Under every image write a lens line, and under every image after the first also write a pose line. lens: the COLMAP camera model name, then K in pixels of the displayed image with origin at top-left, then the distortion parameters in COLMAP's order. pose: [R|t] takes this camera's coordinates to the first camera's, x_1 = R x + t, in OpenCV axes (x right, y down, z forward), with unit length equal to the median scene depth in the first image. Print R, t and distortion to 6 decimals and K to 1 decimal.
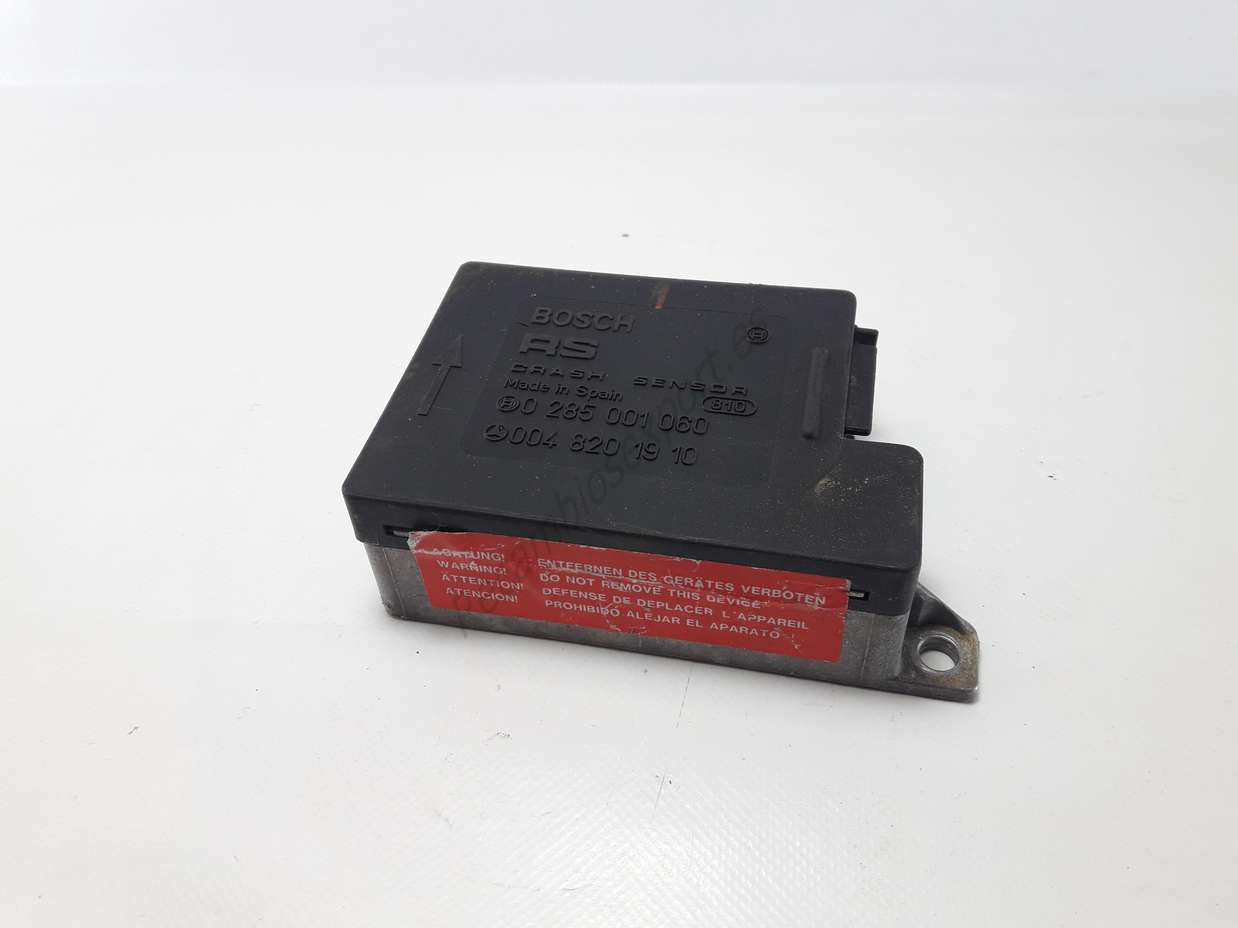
lens RADIAL K [[1013.9, 0, 638.6], [0, 1013.9, 462.4], [0, 0, 1]] dist [0.199478, -0.662330]
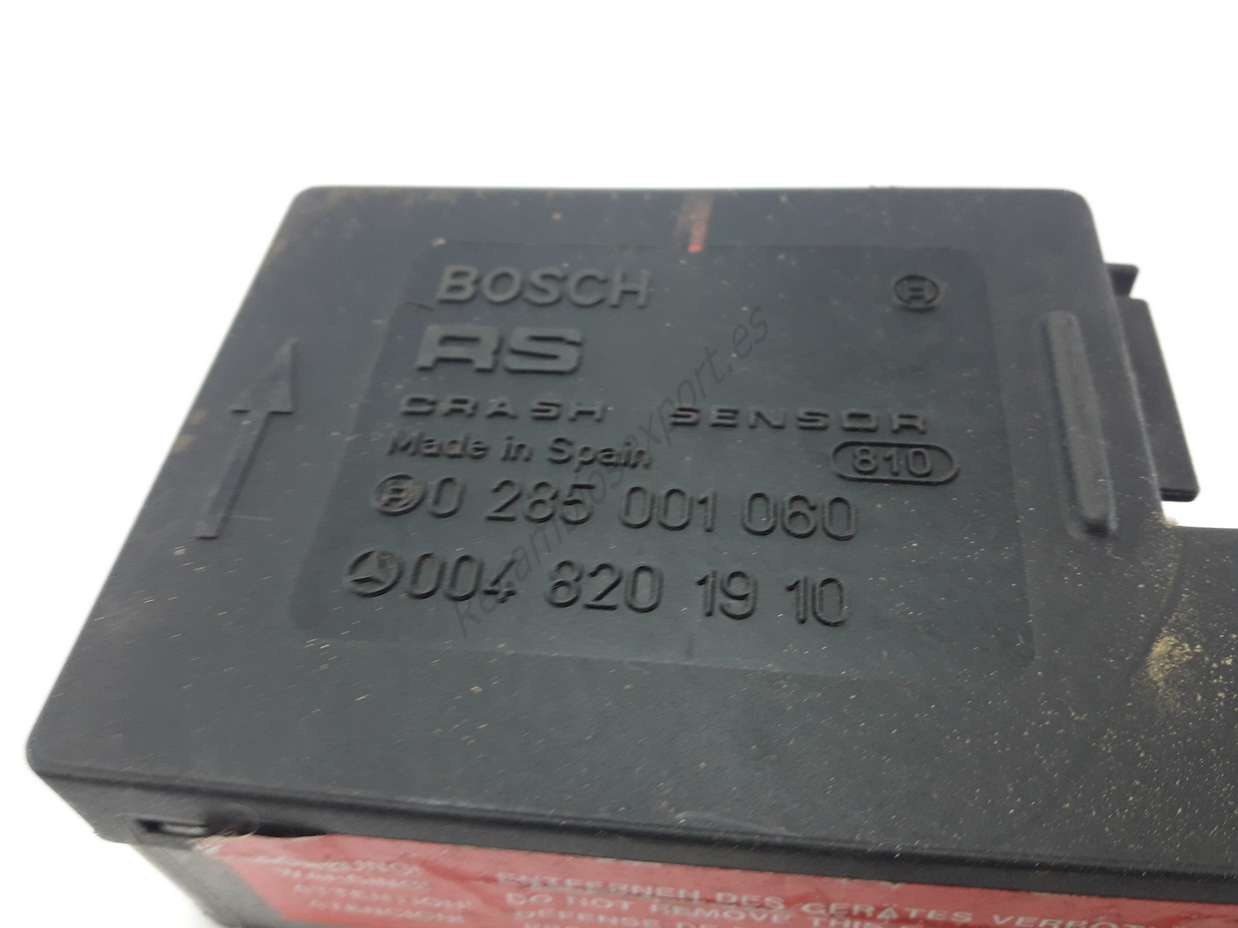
lens RADIAL K [[1013.9, 0, 638.6], [0, 1013.9, 462.4], [0, 0, 1]] dist [0.199478, -0.662330]
pose [[0.995391, -0.086082, 0.042263, -0.040483], [0.082786, 0.993789, 0.074365, -0.095833], [-0.048402, -0.070523, 0.996335, 0.543802]]
